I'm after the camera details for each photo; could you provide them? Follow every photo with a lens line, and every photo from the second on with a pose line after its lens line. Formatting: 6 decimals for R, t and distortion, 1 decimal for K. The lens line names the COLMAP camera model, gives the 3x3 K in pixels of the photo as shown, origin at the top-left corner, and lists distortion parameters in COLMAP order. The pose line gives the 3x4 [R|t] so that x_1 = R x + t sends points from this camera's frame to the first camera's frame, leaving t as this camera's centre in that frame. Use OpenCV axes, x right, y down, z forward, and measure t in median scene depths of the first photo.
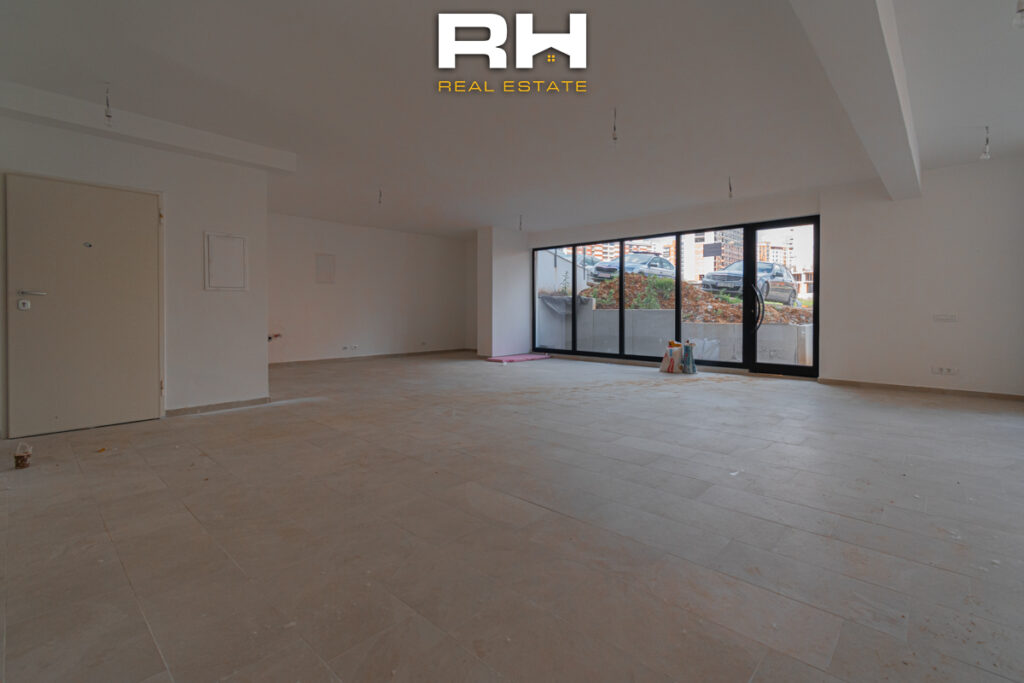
lens RADIAL K [[465.6, 0, 516.9], [0, 465.6, 317.5], [0, 0, 1]] dist [-0.000128, -0.000101]
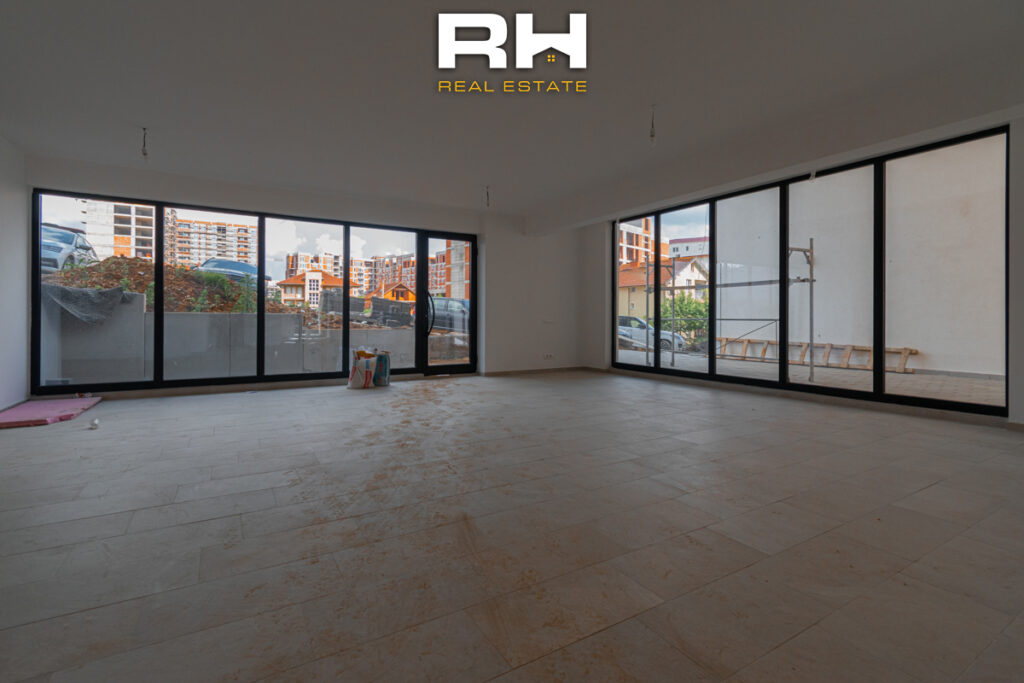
lens RADIAL K [[465.6, 0, 516.9], [0, 465.6, 317.5], [0, 0, 1]] dist [-0.000128, -0.000101]
pose [[0.283344, 0.001928, 0.959017, -0.399842], [0.009061, 0.999948, -0.004688, -0.003173], [-0.958976, 0.010018, 0.283311, 0.500636]]
